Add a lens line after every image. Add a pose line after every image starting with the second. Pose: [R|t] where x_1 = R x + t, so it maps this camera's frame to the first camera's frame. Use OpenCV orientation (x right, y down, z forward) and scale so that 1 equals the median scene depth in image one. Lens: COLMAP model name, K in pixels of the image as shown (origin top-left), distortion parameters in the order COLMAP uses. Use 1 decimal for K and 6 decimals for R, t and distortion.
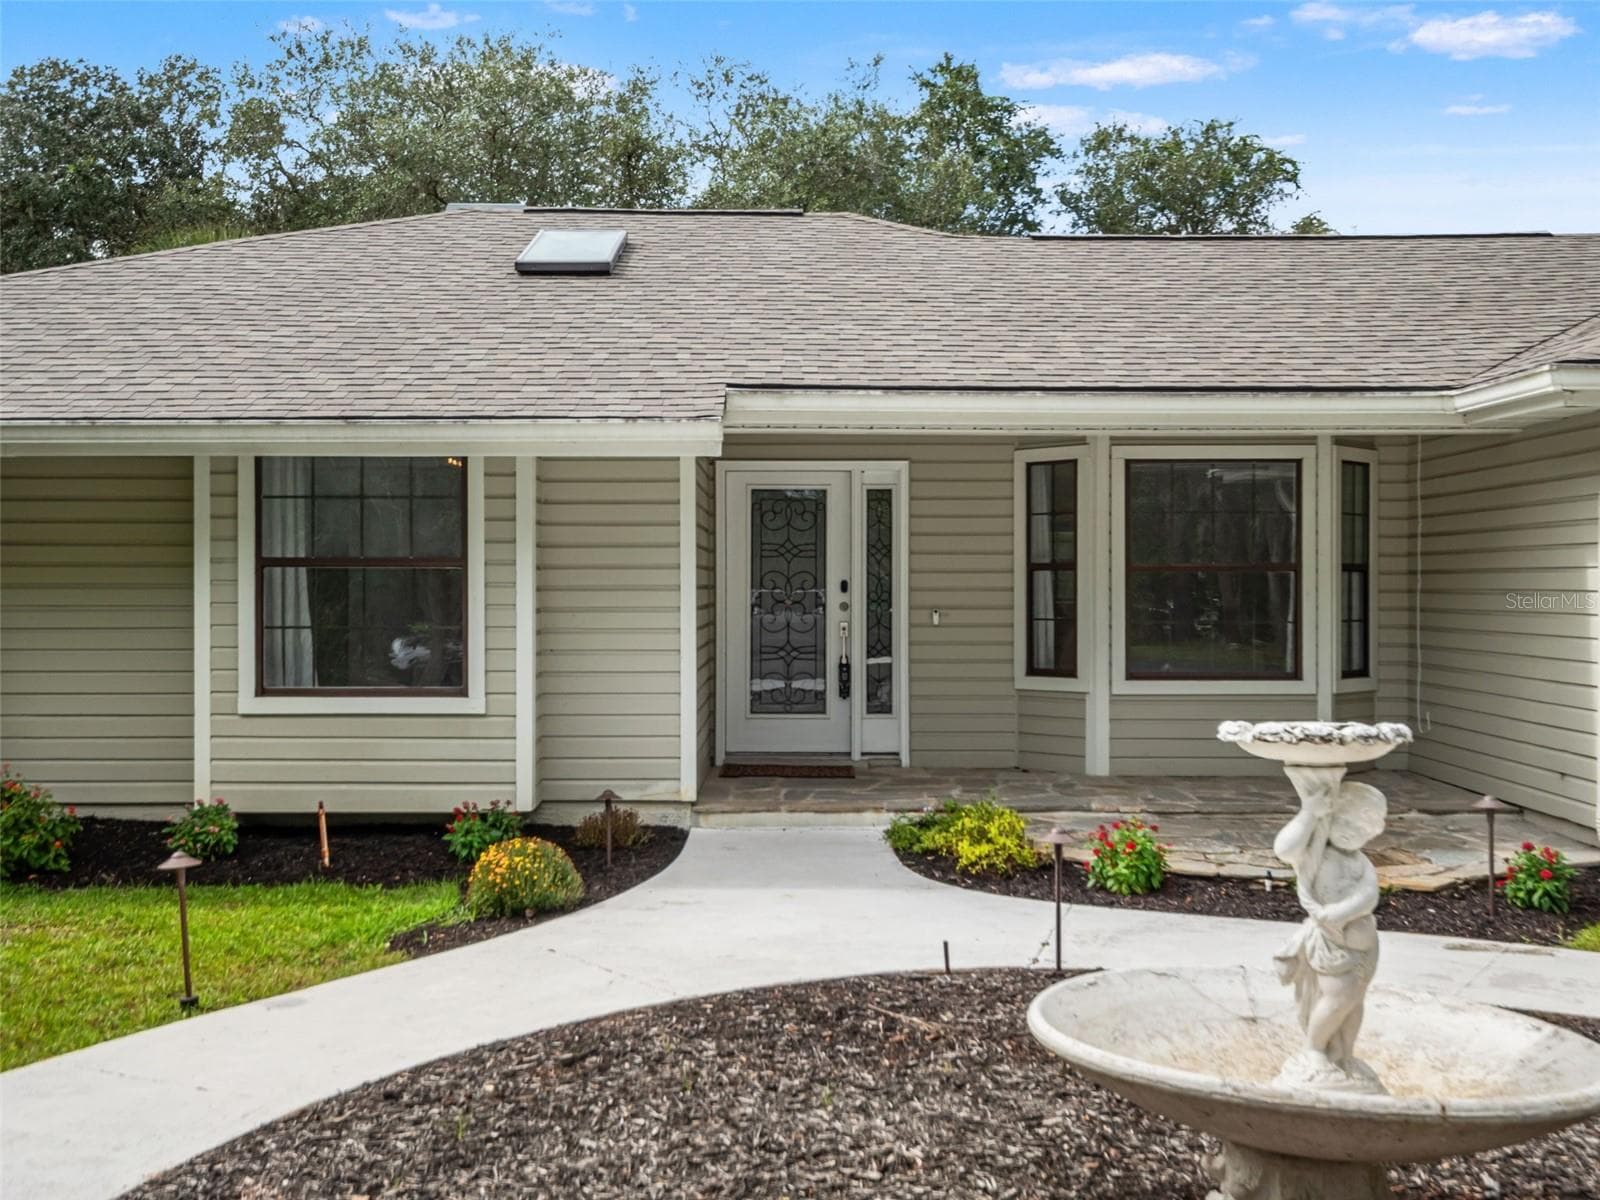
lens RADIAL K [[1702.4, 0, 845.6], [0, 1702.4, 583.1], [0, 0, 1]] dist [0.008487, 0.000000]
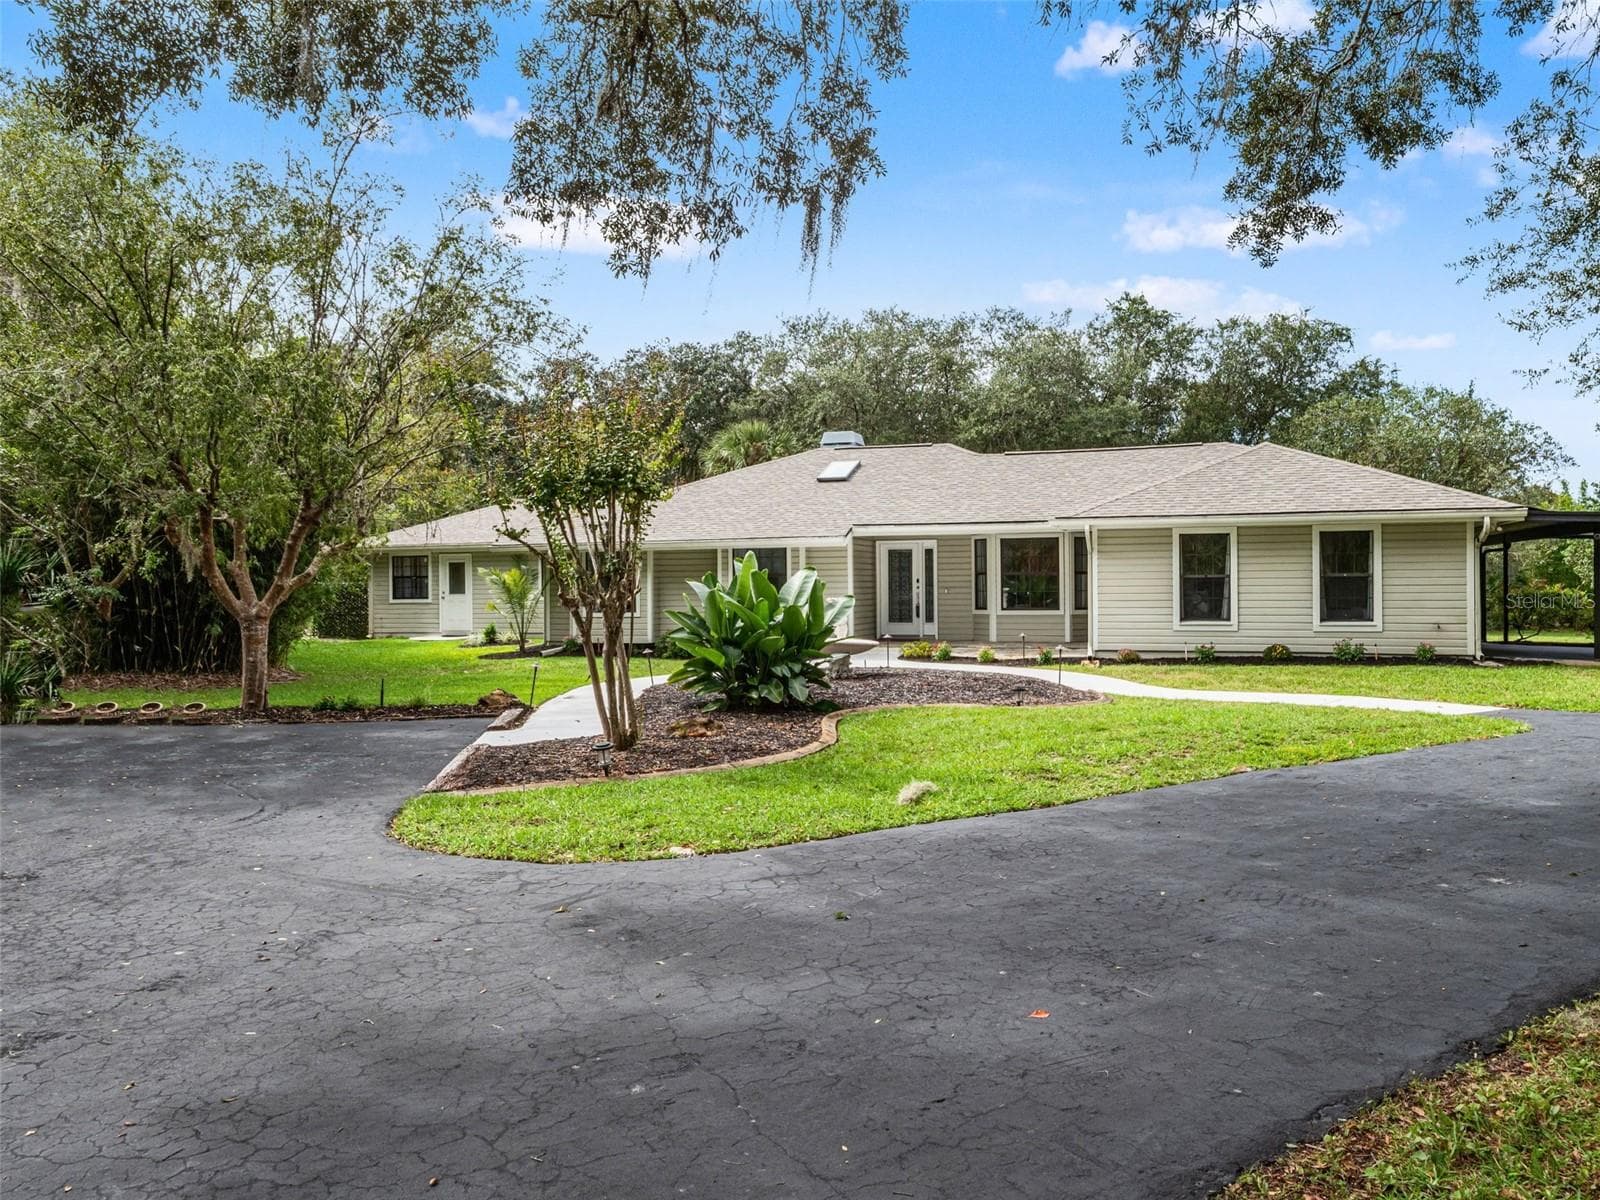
lens RADIAL K [[1191.2, 0, 797.8], [0, 1191.2, 594.3], [0, 0, 1]] dist [0.012283, -0.010541]
pose [[0.940242, -0.006068, -0.340453, 0.628880], [0.009824, 0.999908, 0.009310, 0.004383], [0.340365, -0.012099, 0.940215, -1.308585]]
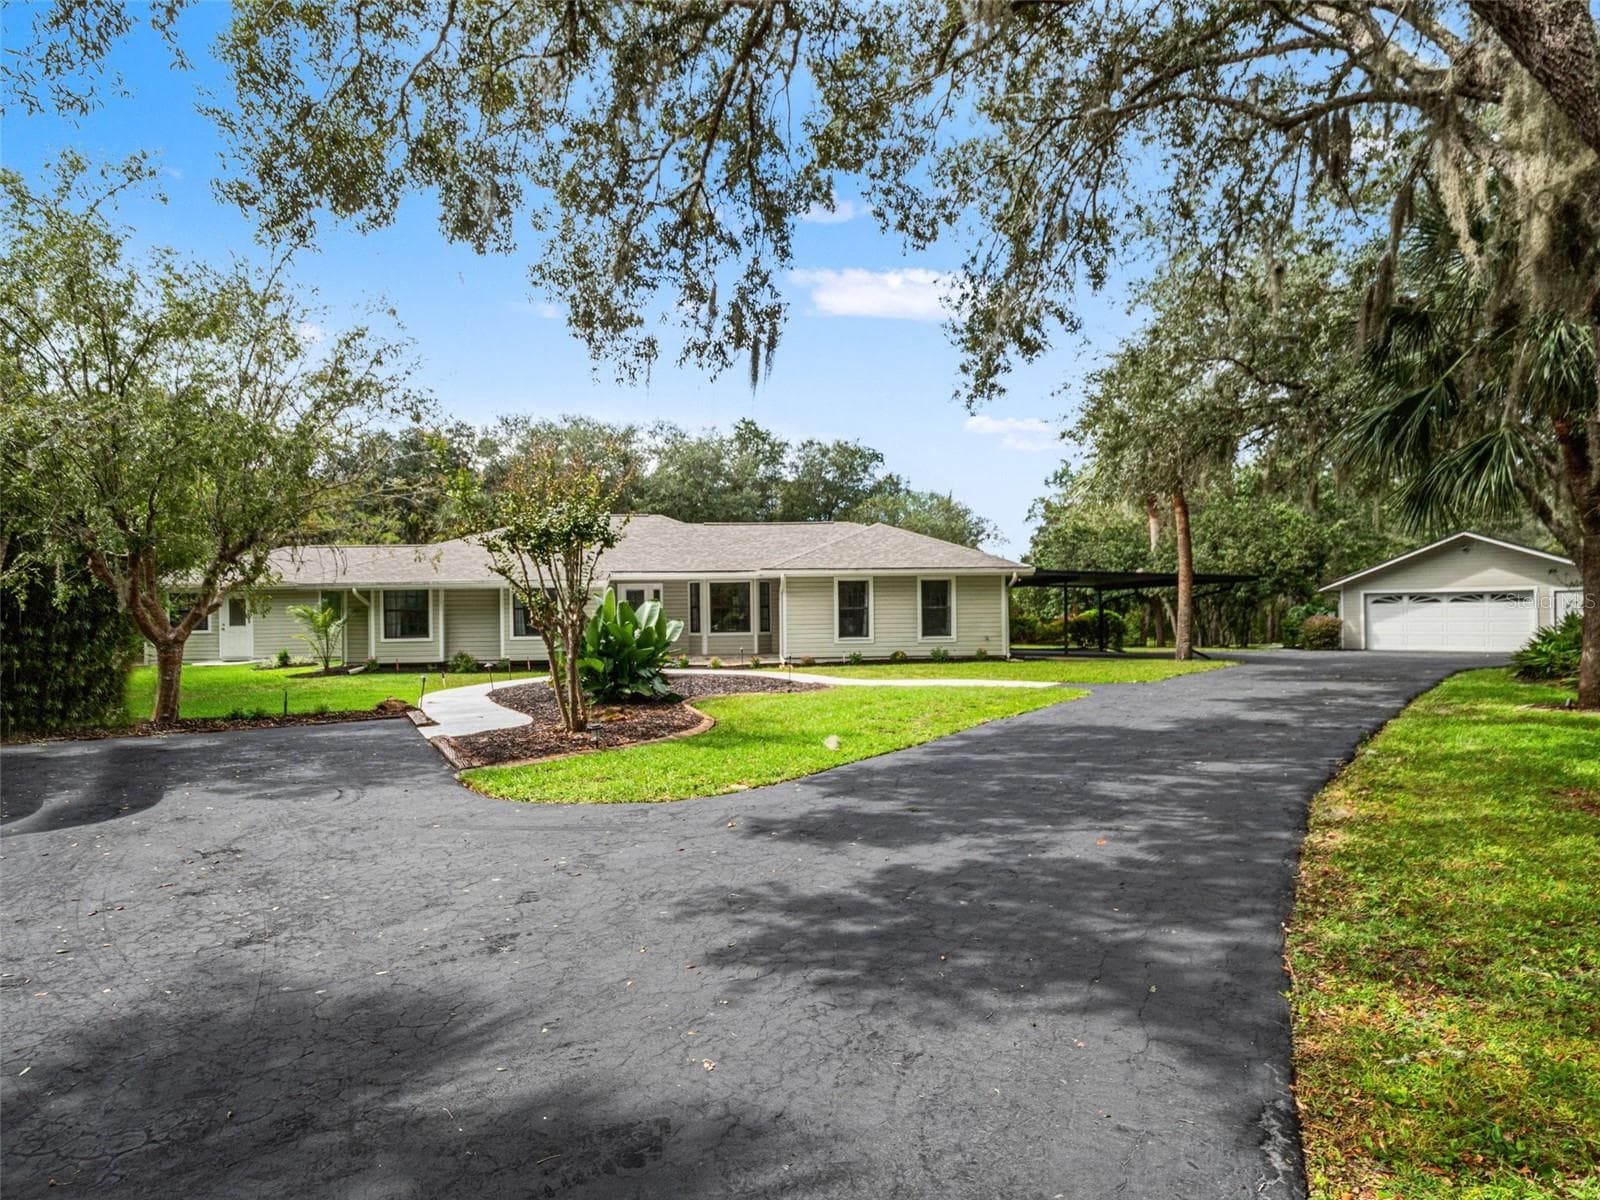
lens RADIAL K [[858.2, 0, 809.4], [0, 858.2, 620.9], [0, 0, 1]] dist [-0.004677, -0.000910]
pose [[0.998865, -0.013741, 0.045612, 0.364206], [0.013361, 0.999874, 0.008616, 0.011755], [-0.045725, -0.007997, 0.998922, -1.406765]]
